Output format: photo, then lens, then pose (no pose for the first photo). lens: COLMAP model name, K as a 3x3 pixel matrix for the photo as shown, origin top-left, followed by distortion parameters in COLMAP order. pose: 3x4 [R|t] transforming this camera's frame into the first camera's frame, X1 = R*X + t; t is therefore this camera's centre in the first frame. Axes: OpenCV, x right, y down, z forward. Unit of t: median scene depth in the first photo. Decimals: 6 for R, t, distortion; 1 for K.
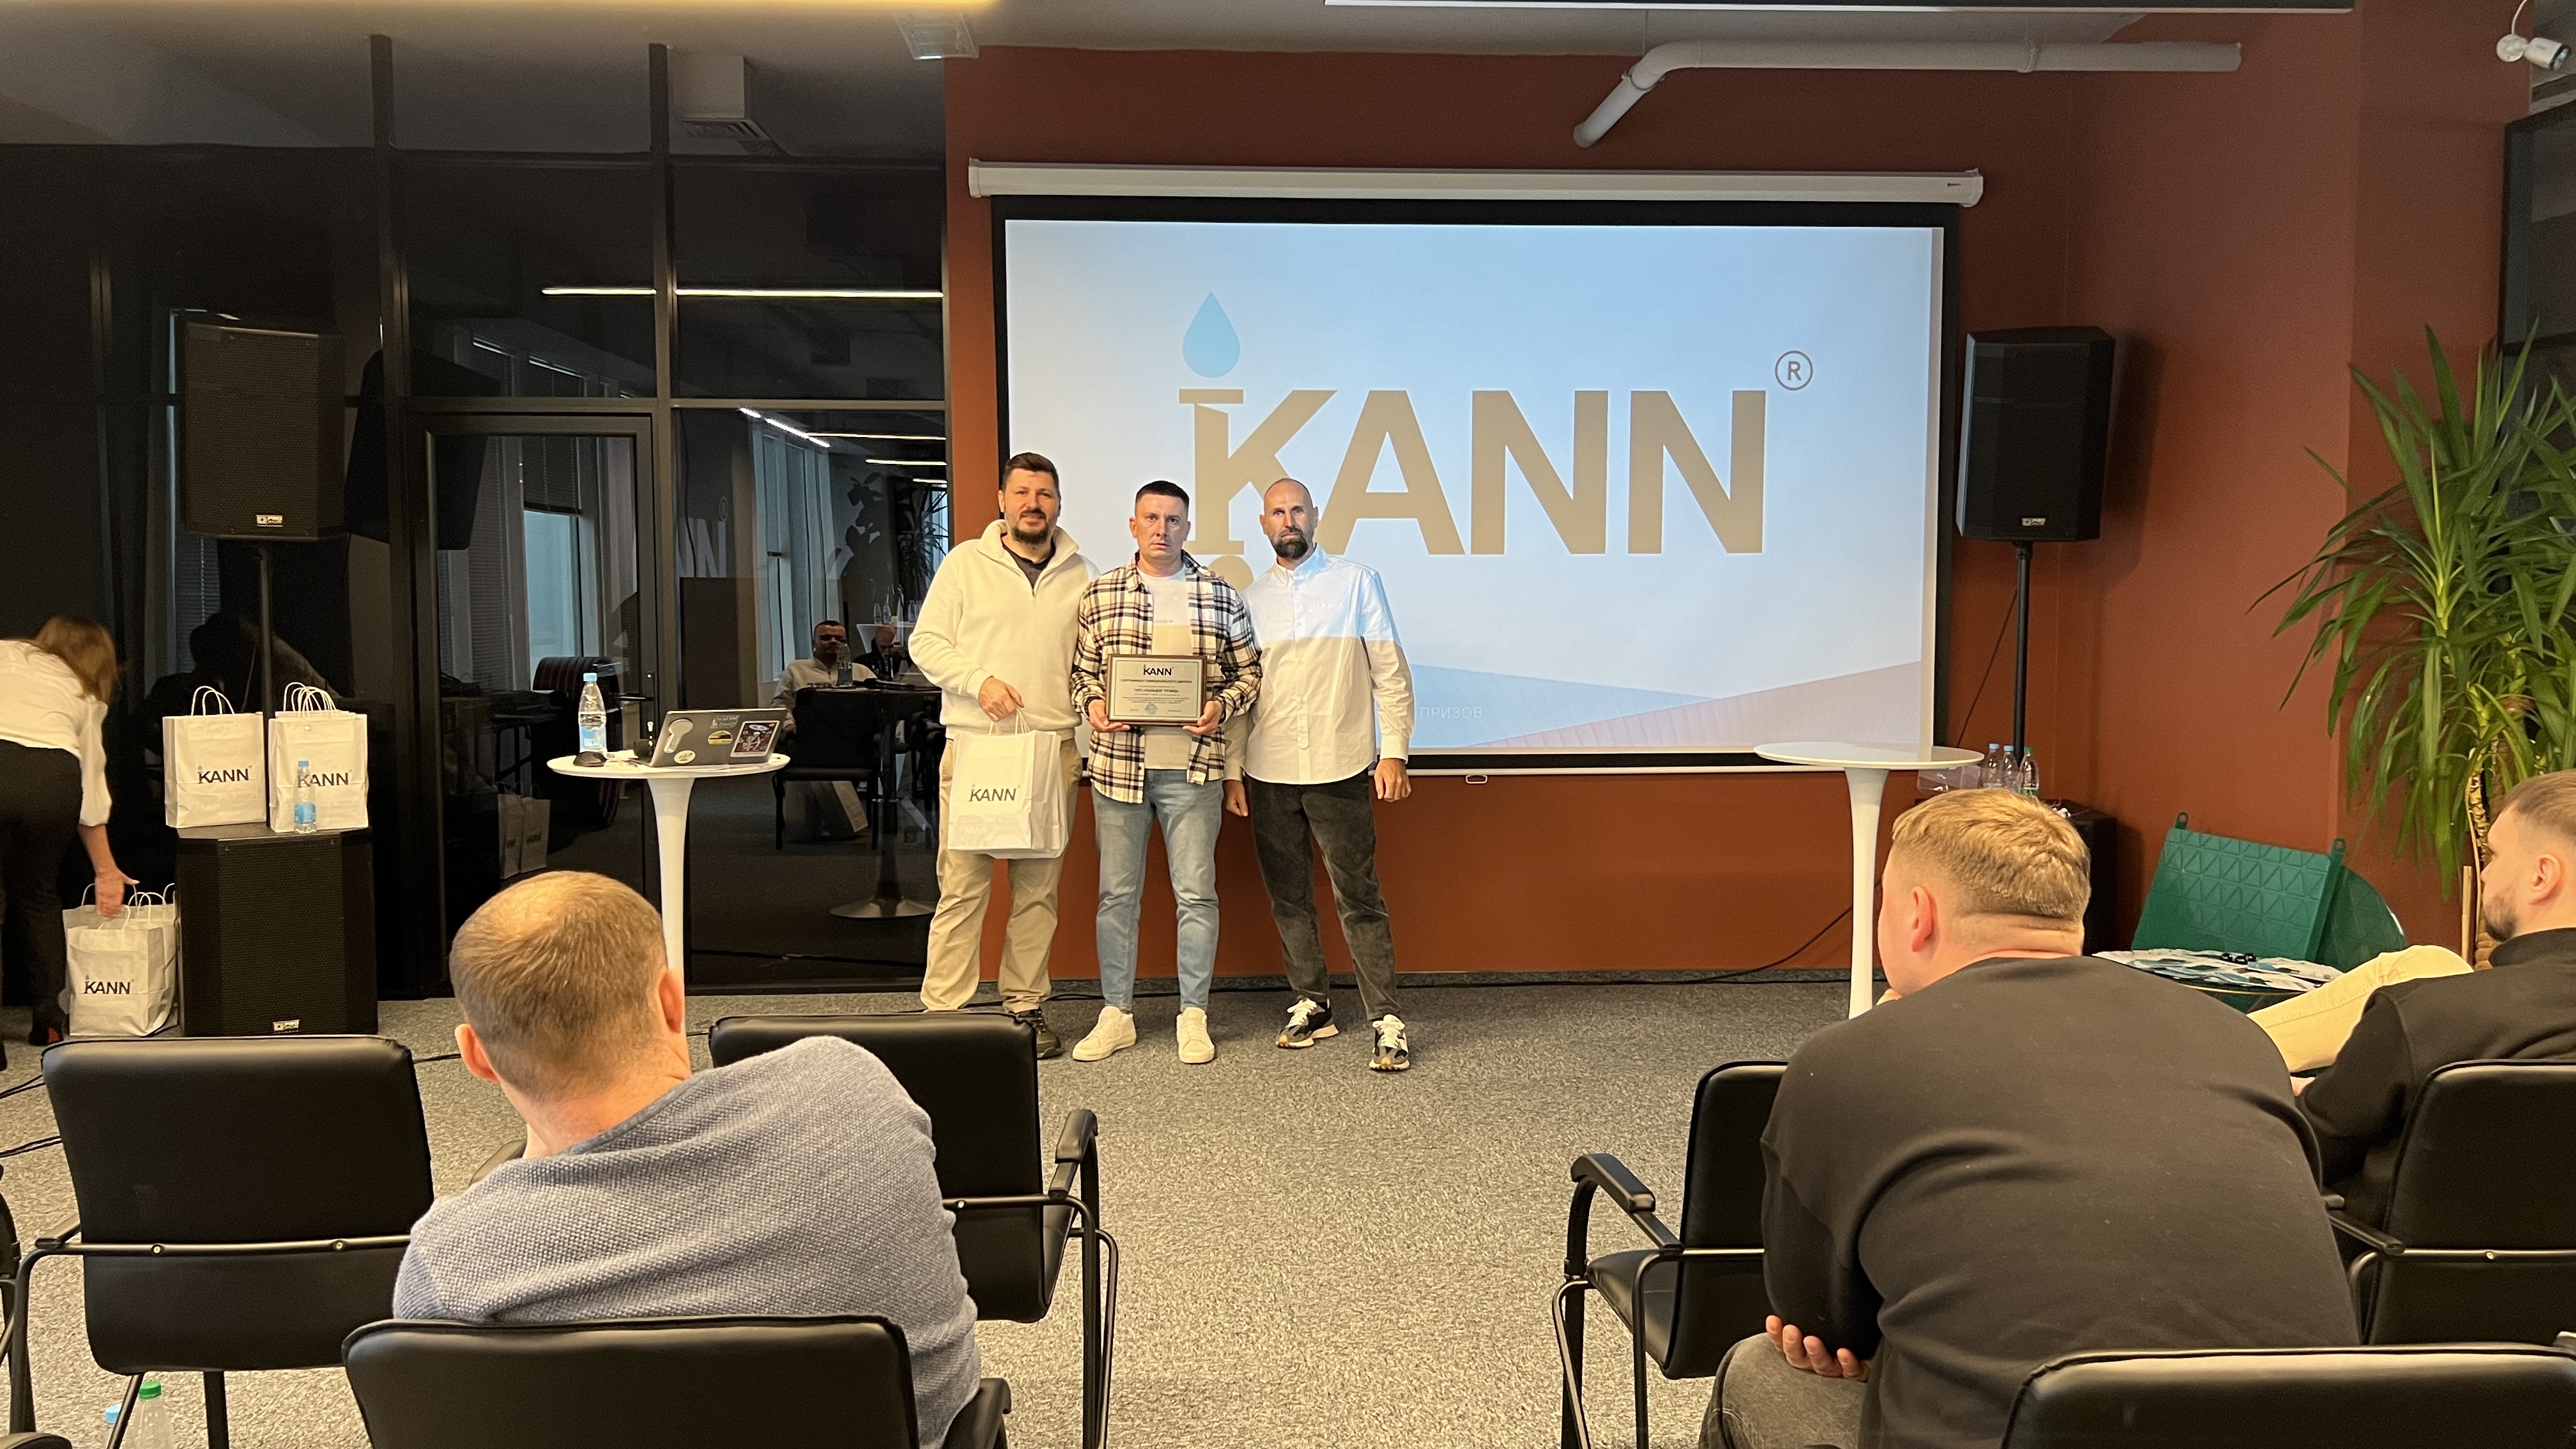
lens RADIAL K [[1956.8, 0, 1277.2], [0, 1956.8, 710.7], [0, 0, 1]] dist [0.007969, -0.008871]
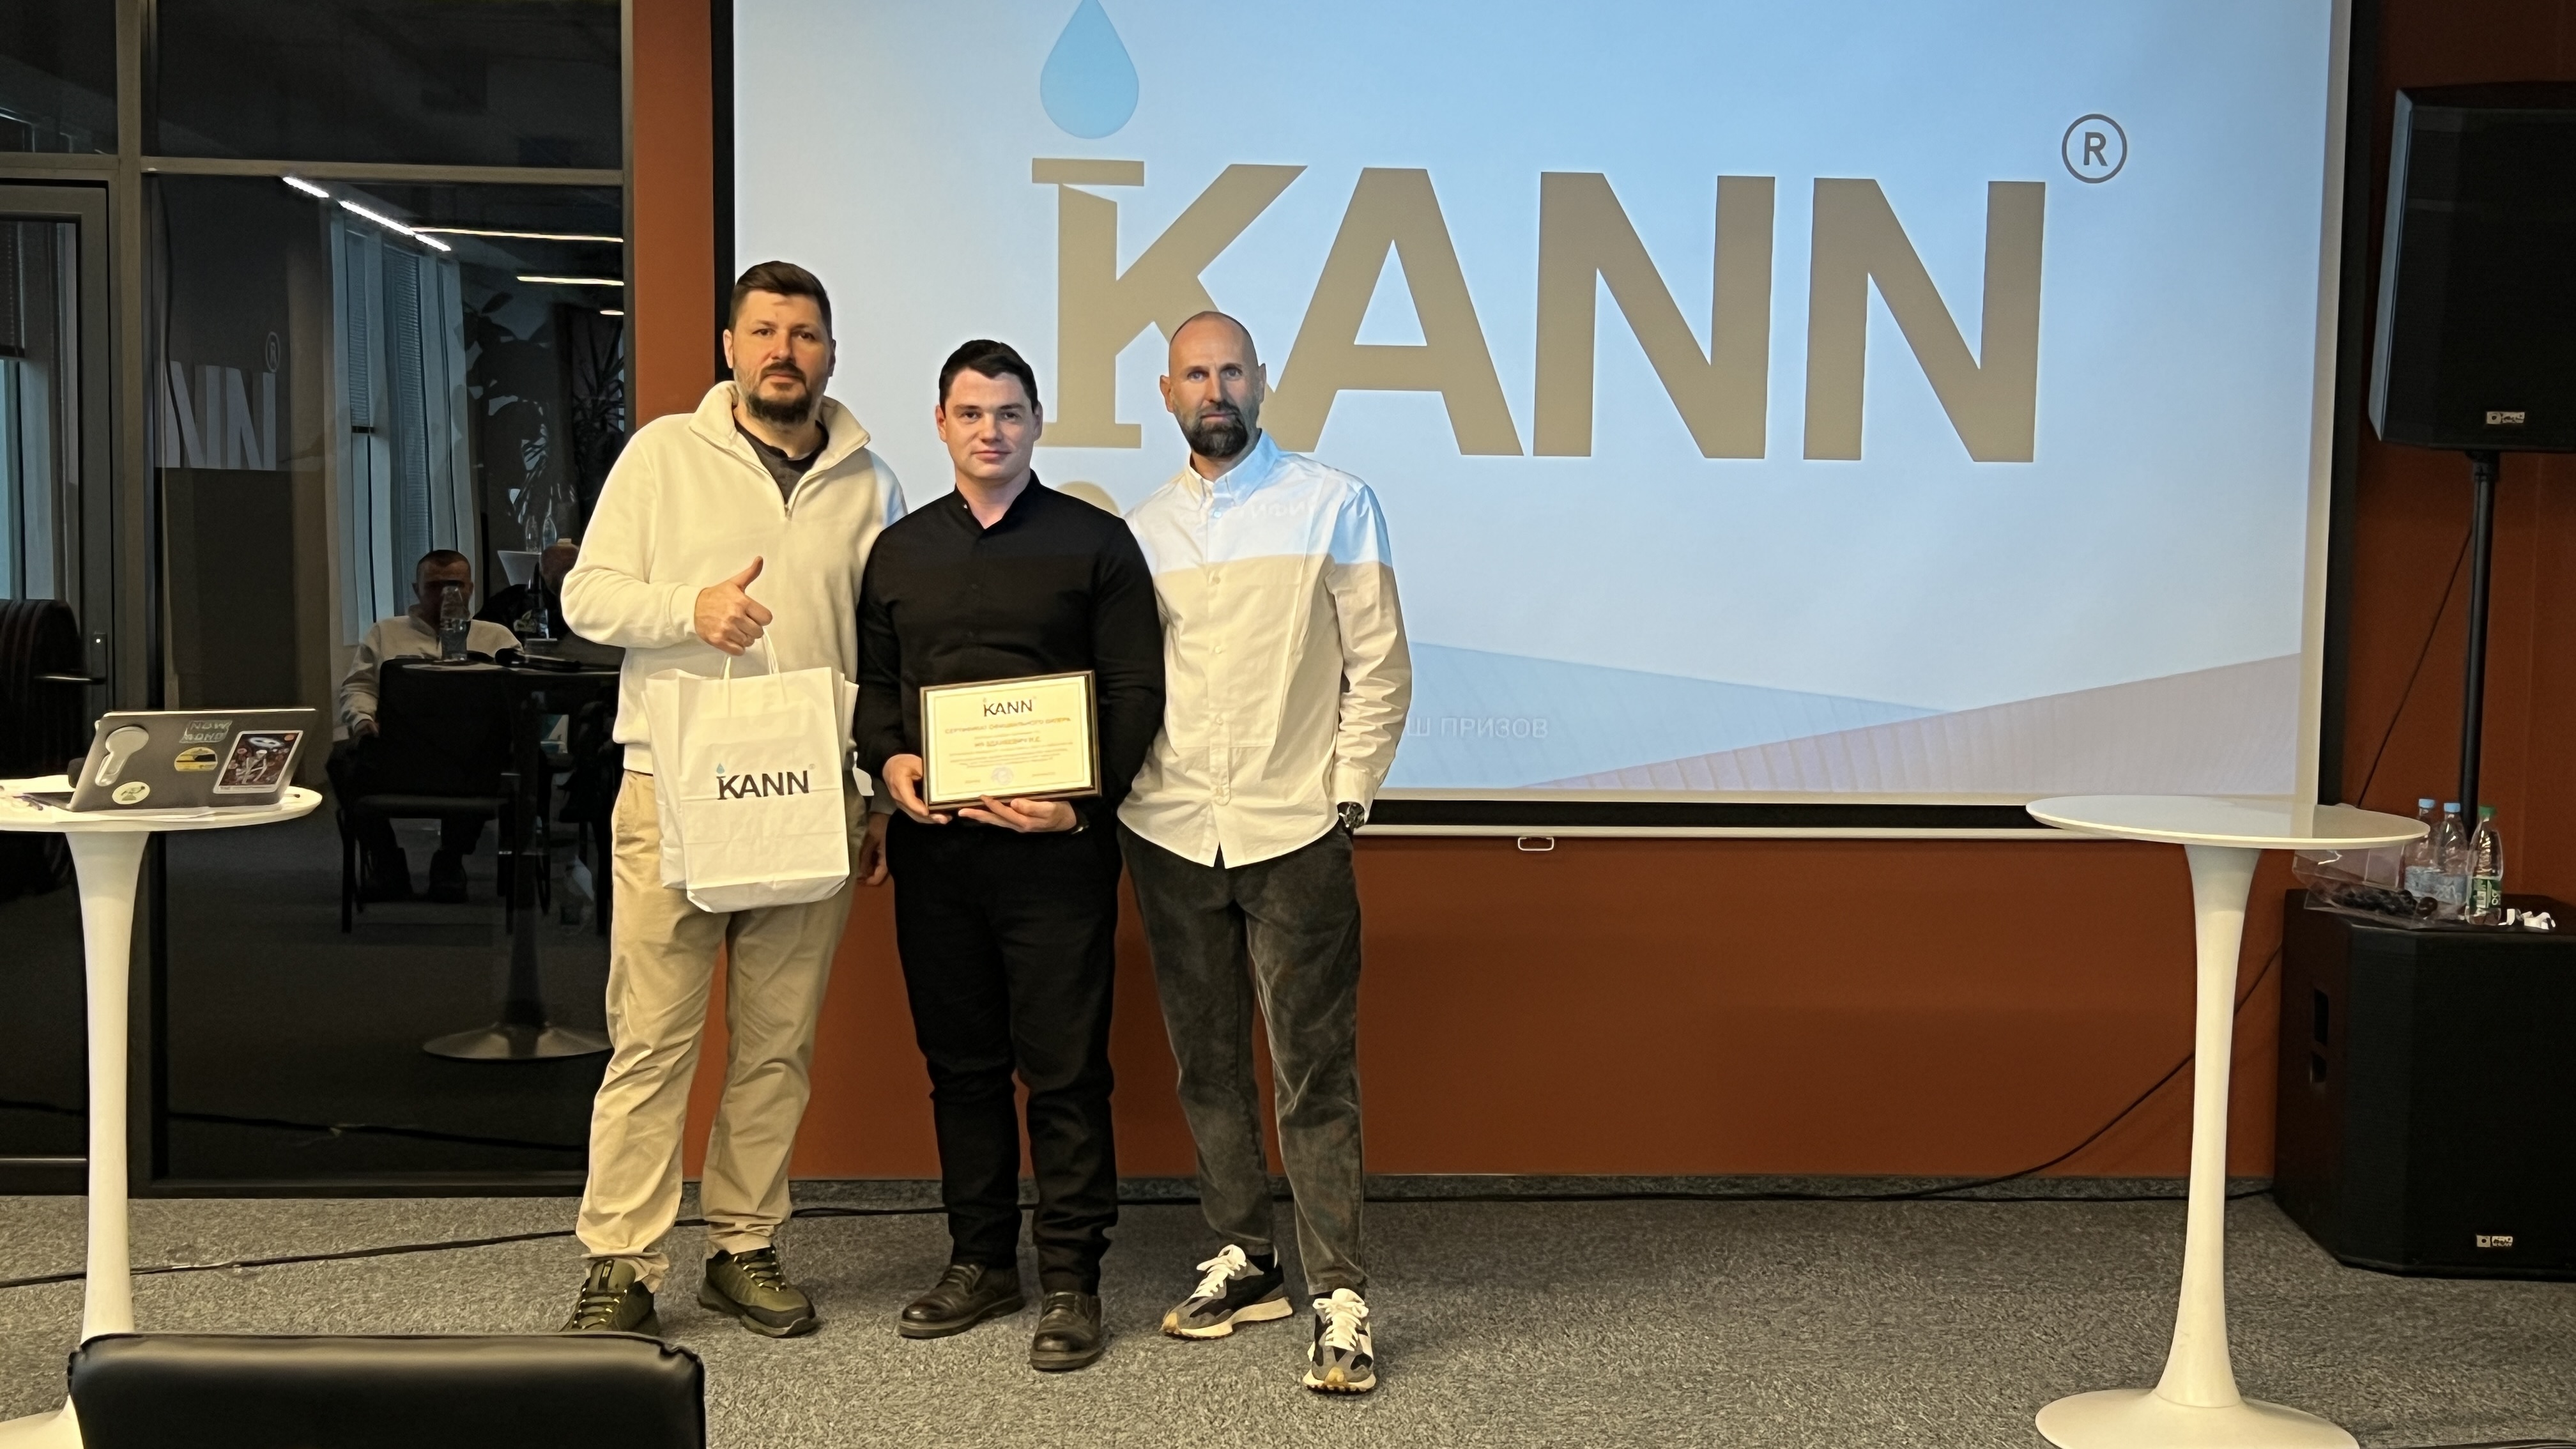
lens RADIAL K [[3174.5, 0, 1278.5], [0, 3174.5, 737.3], [0, 0, 1]] dist [0.018387, 0.000000]
pose [[0.999631, 0.017025, 0.021178, 0.005195], [-0.017286, 0.999776, 0.012177, -0.006735], [-0.020965, -0.012539, 0.999702, 0.061594]]
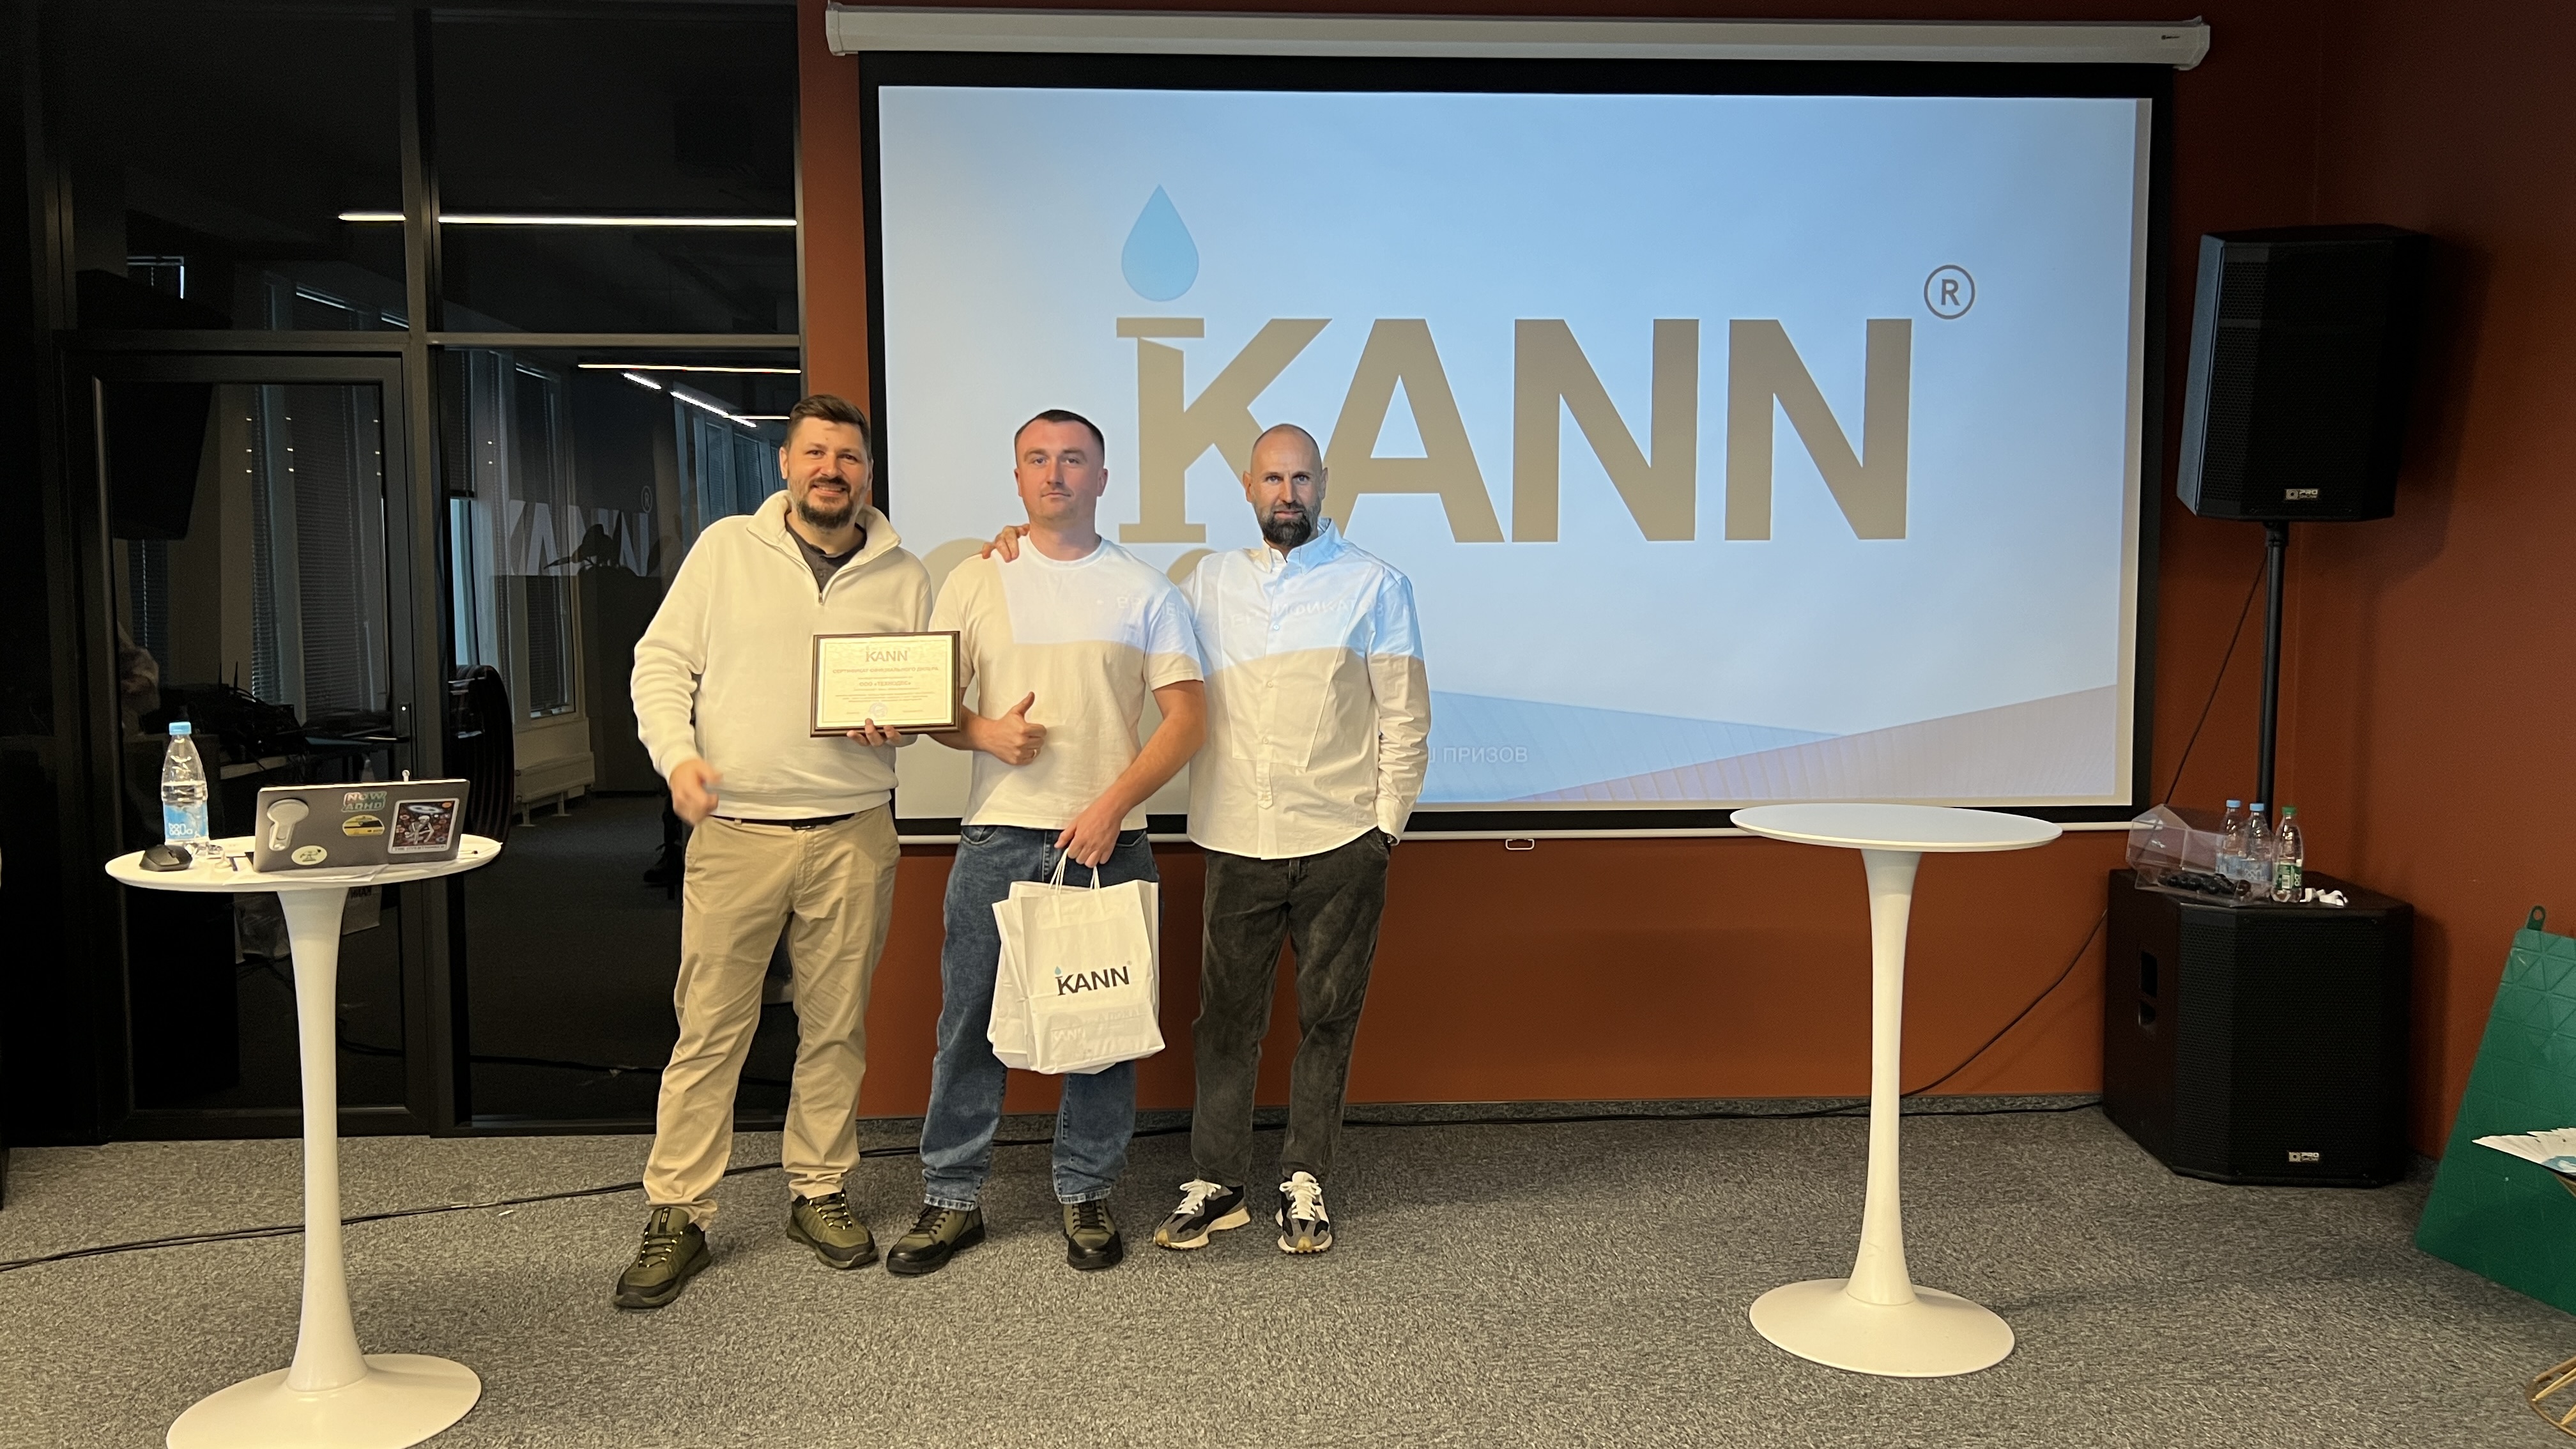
lens RADIAL K [[1956.8, 0, 1274.4], [0, 1956.8, 729.0], [0, 0, 1]] dist [0.007969, -0.008871]
pose [[0.999990, -0.001729, -0.004097, 0.011757], [0.001776, 0.999933, 0.011401, -0.017720], [0.004077, -0.011408, 0.999927, 0.259773]]
